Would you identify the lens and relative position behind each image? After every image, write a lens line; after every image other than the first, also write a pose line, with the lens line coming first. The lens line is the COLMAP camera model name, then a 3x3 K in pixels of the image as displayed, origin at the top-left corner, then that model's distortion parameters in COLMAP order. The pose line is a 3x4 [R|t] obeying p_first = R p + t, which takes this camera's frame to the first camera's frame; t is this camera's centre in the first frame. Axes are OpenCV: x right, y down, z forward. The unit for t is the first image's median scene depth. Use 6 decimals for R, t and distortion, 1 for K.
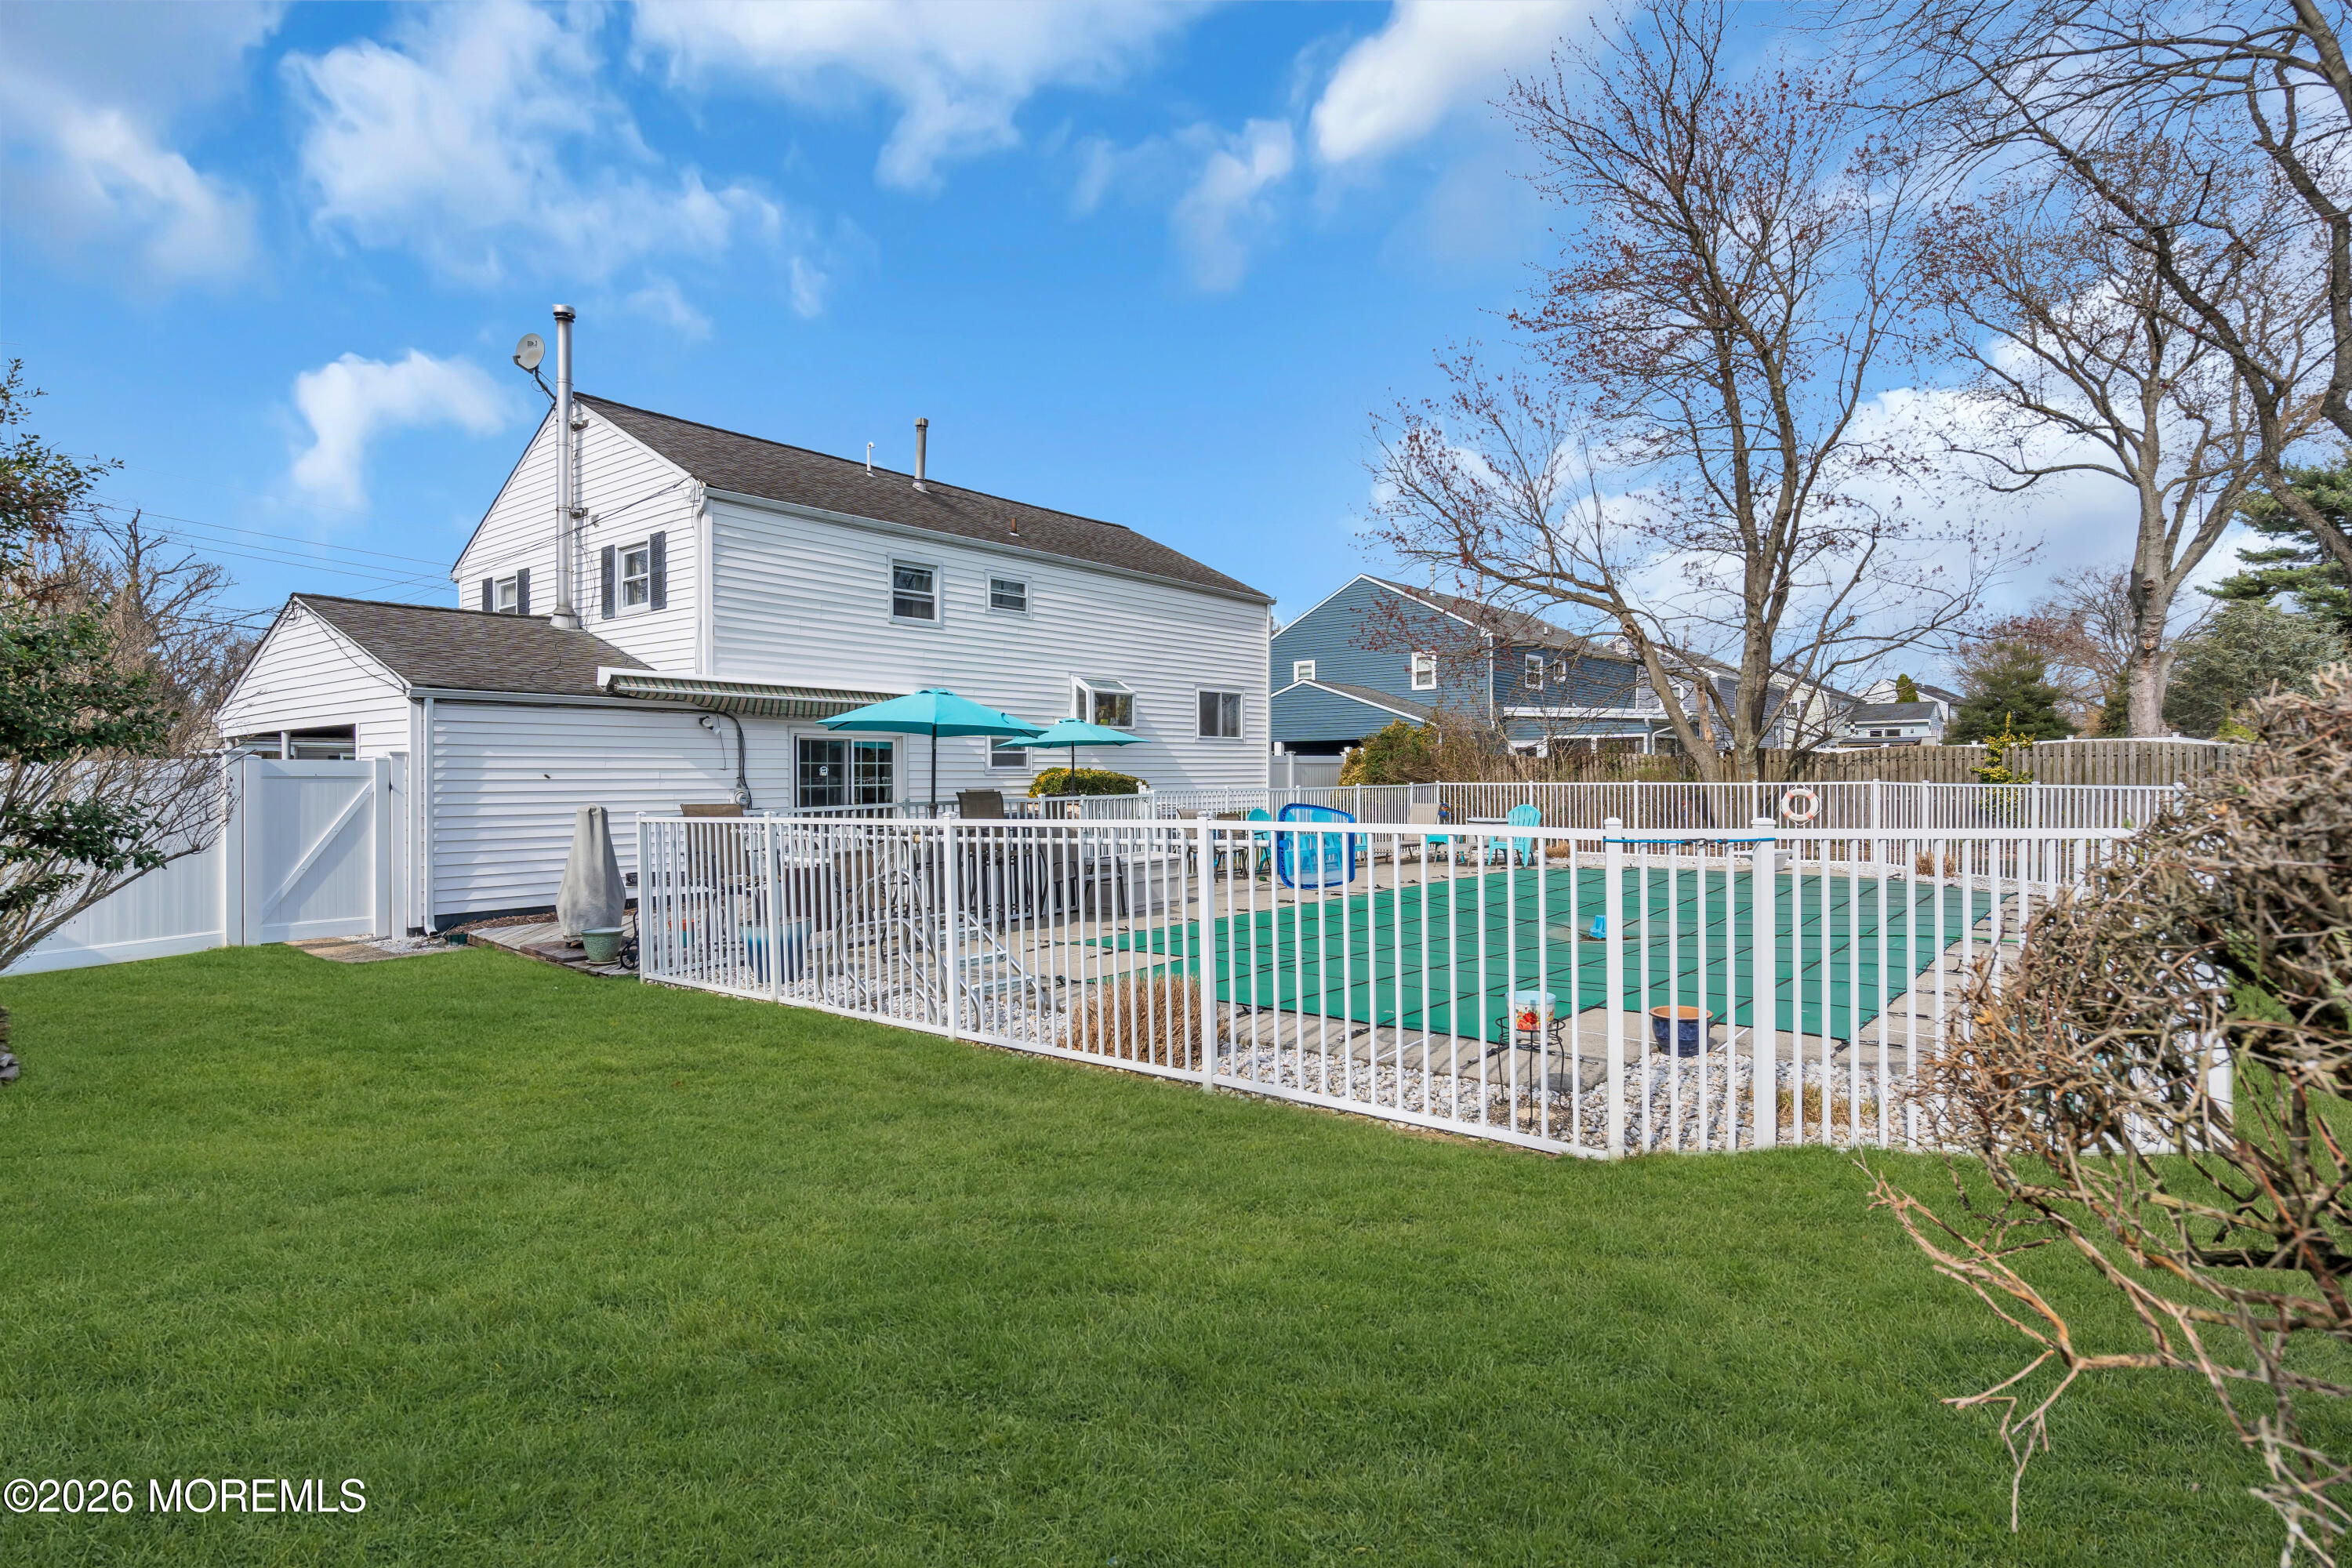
lens RADIAL K [[1189.7, 0, 1176.0], [0, 1189.7, 784.0], [0, 0, 1]] dist [-0.001975, 0.001839]
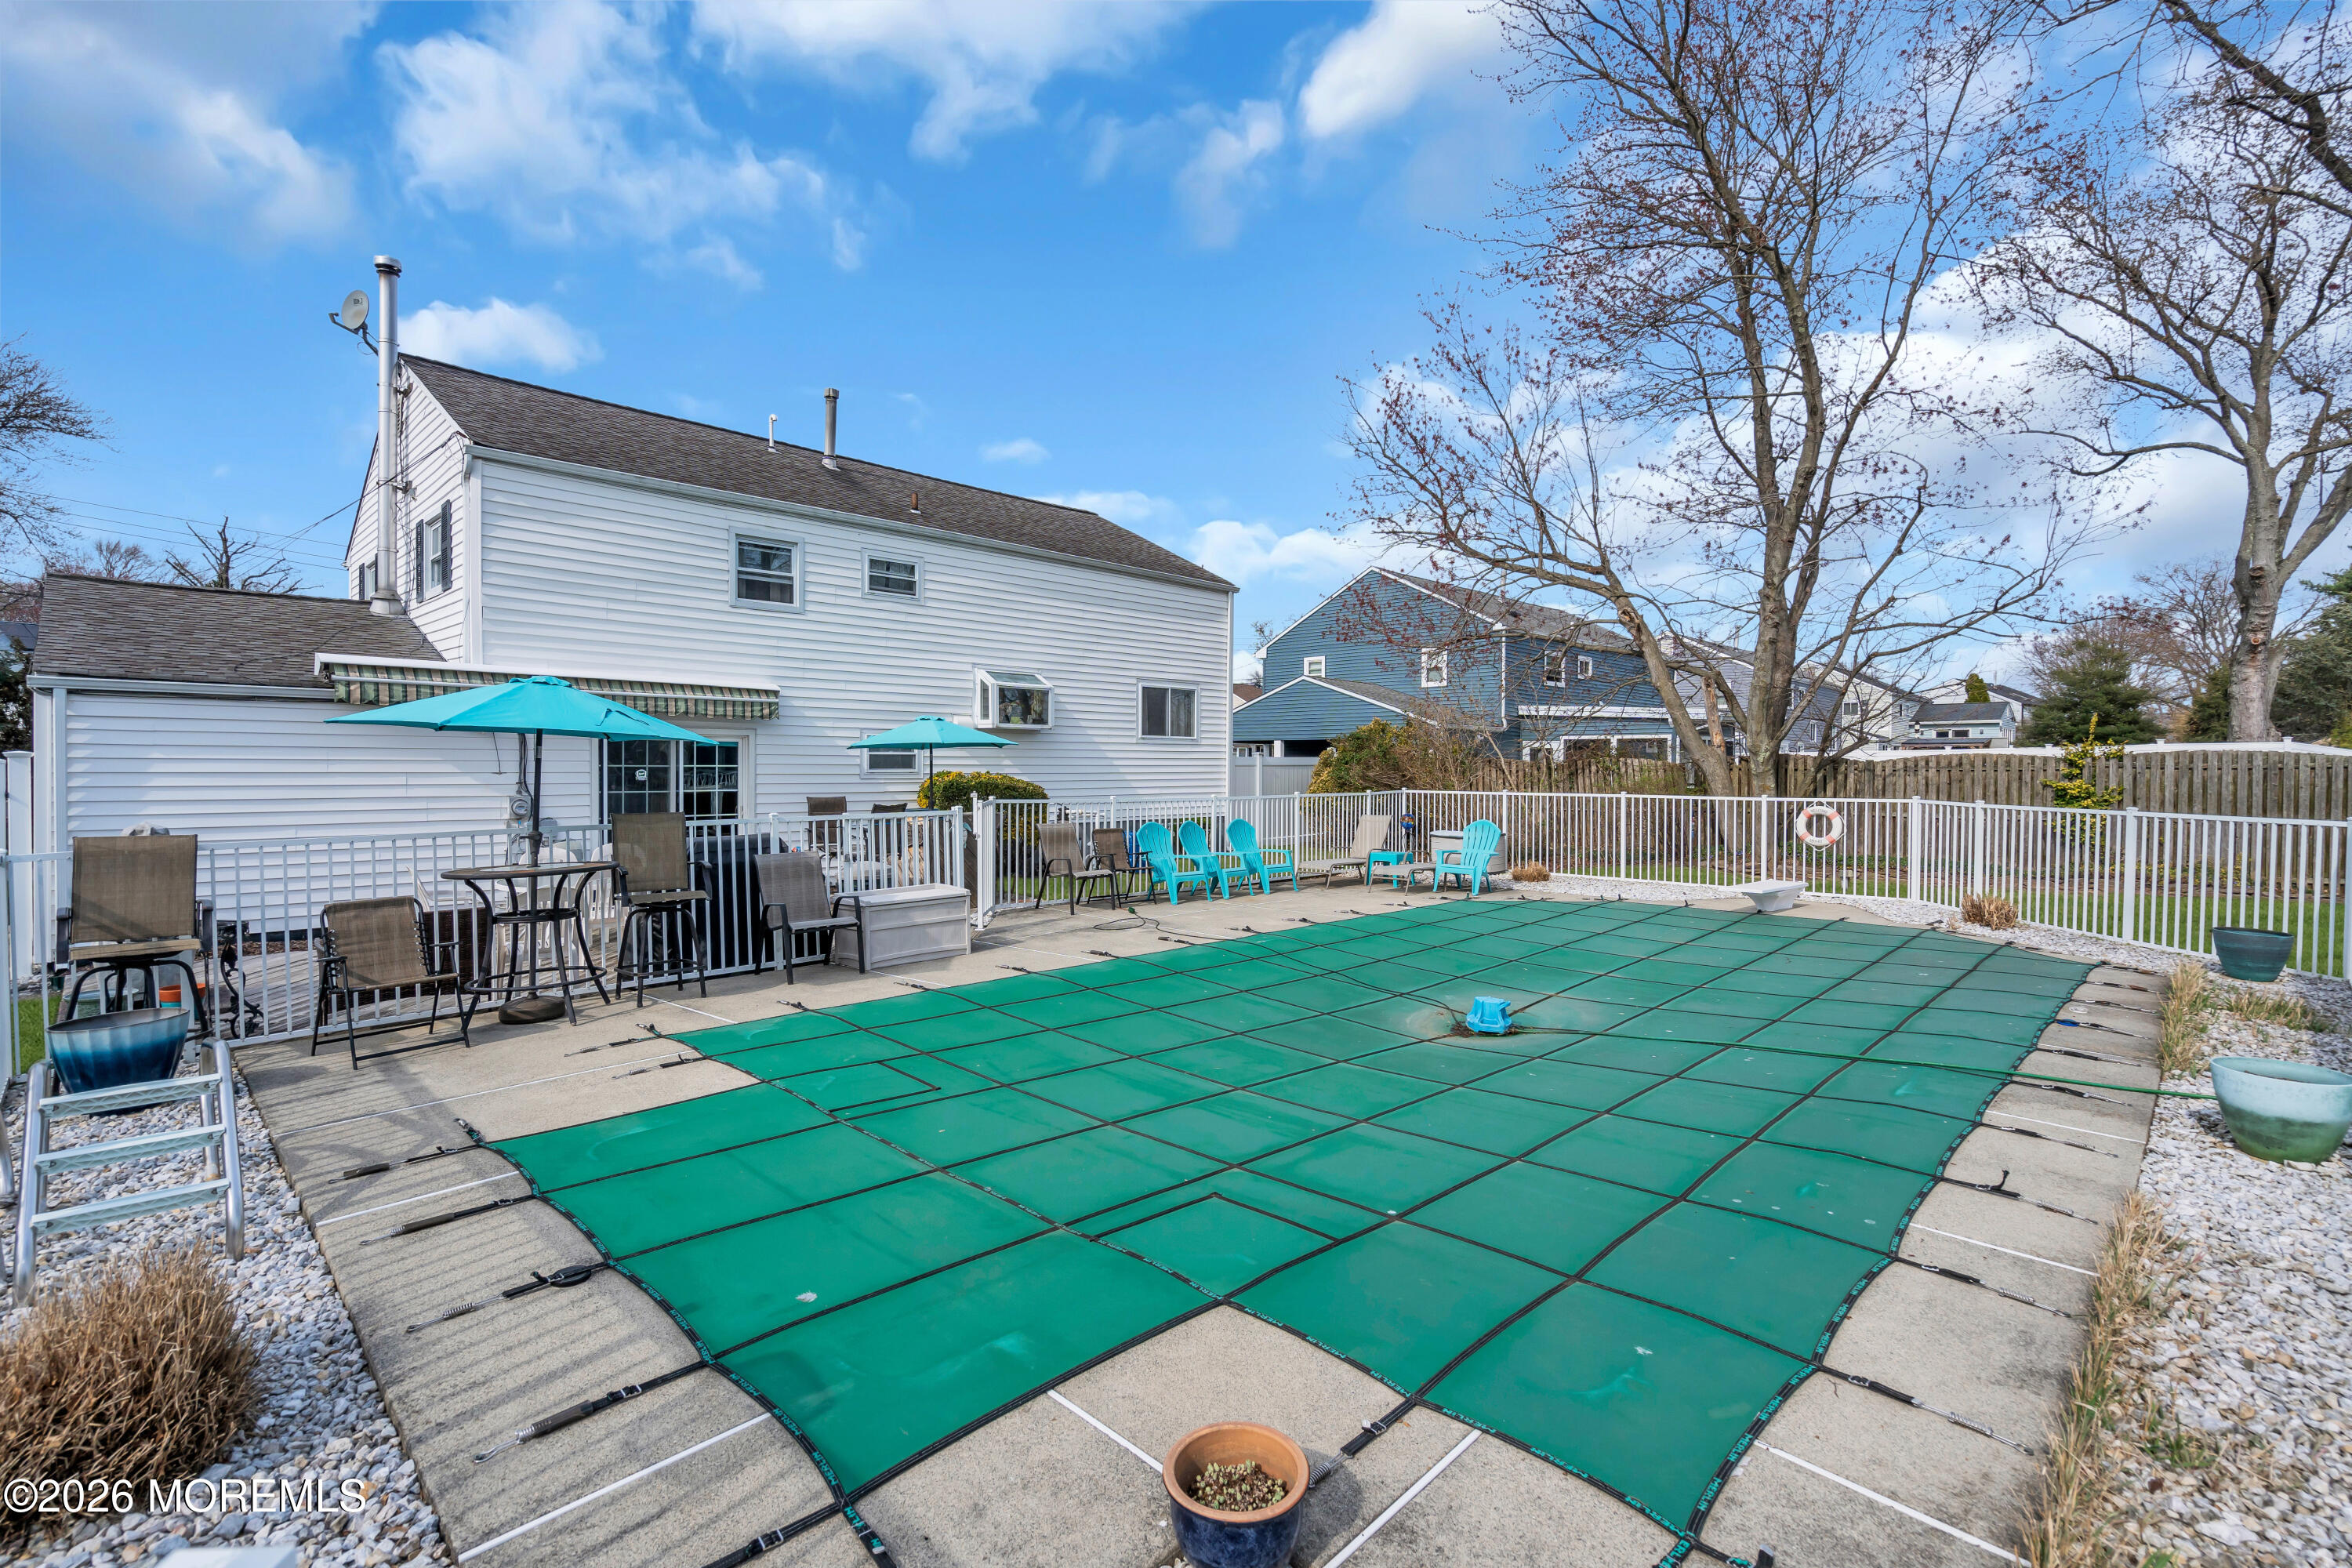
lens RADIAL K [[1077.2, 0, 1176.0], [0, 1077.2, 784.0], [0, 0, 1]] dist [-0.004832, -0.000364]
pose [[0.995763, 0.010568, -0.091349, 0.120592], [-0.009724, 0.999906, 0.009681, -0.011358], [0.091443, -0.008752, 0.995772, 0.177800]]
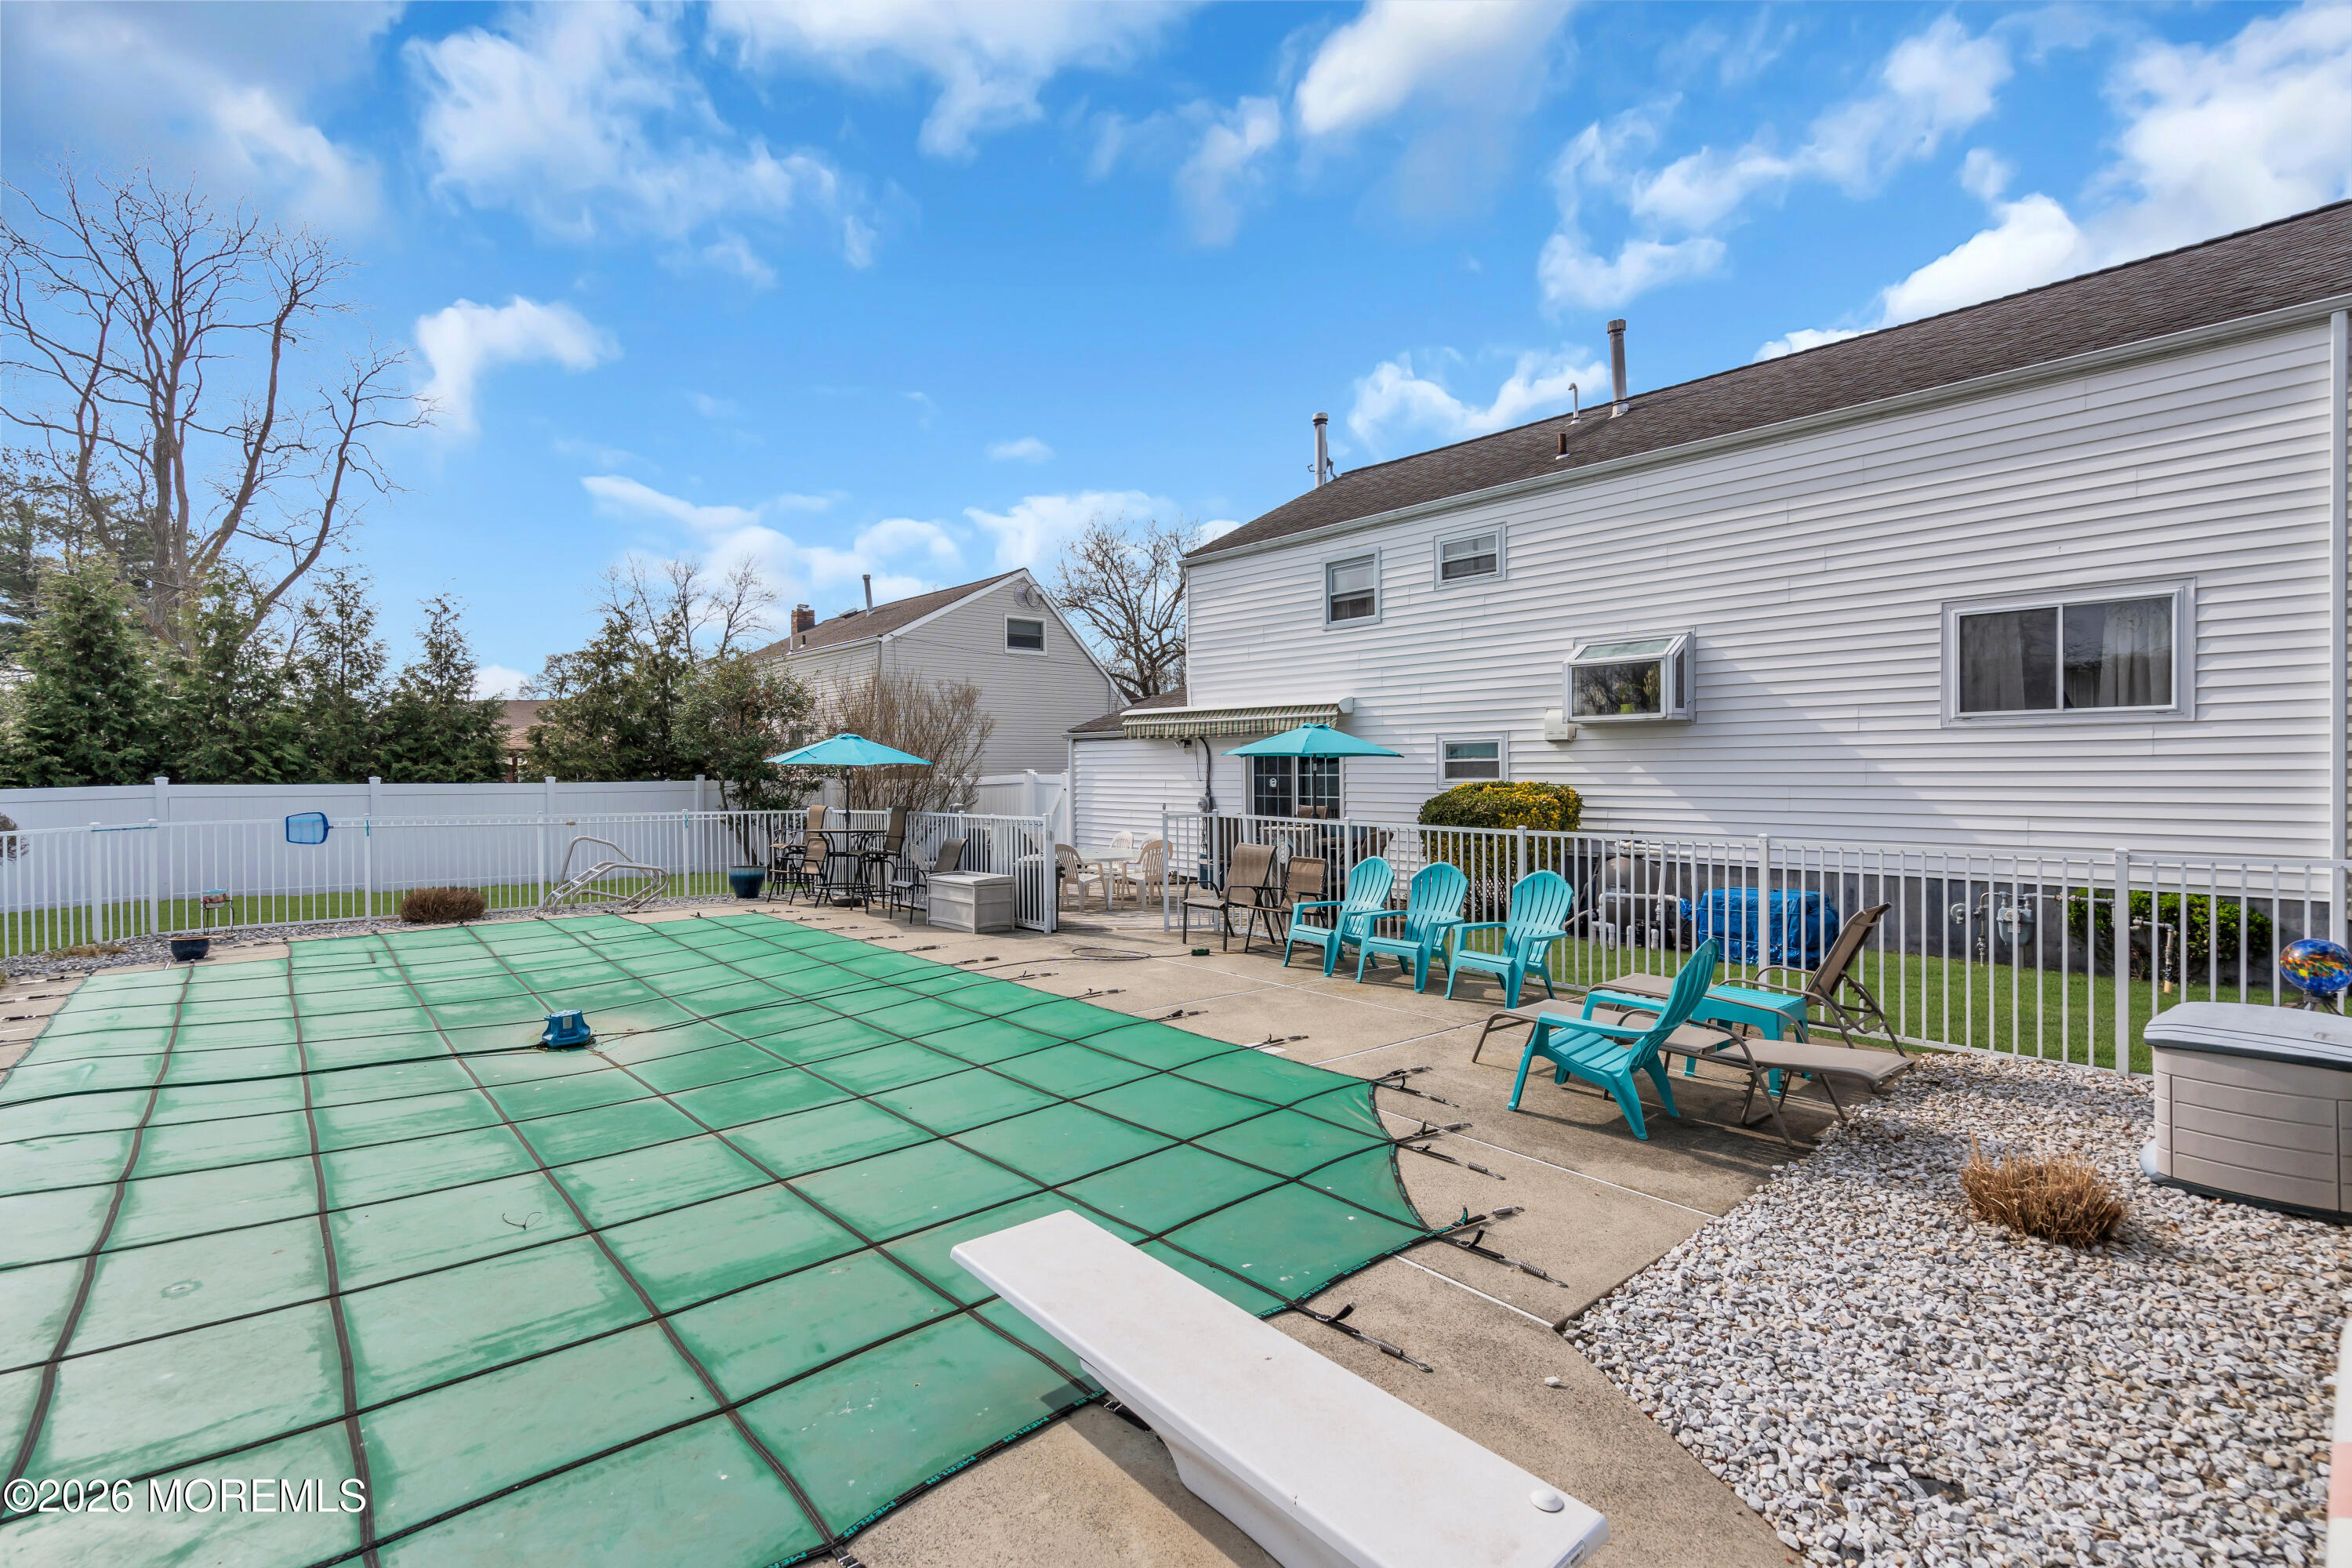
lens RADIAL K [[1077.2, 0, 1176.0], [0, 1077.2, 784.0], [0, 0, 1]] dist [-0.004832, -0.000364]
pose [[-0.169686, 0.012755, -0.985416, 0.490917], [0.000379, 0.999917, 0.012878, -0.016222], [0.985498, 0.001812, -0.169677, 0.773362]]
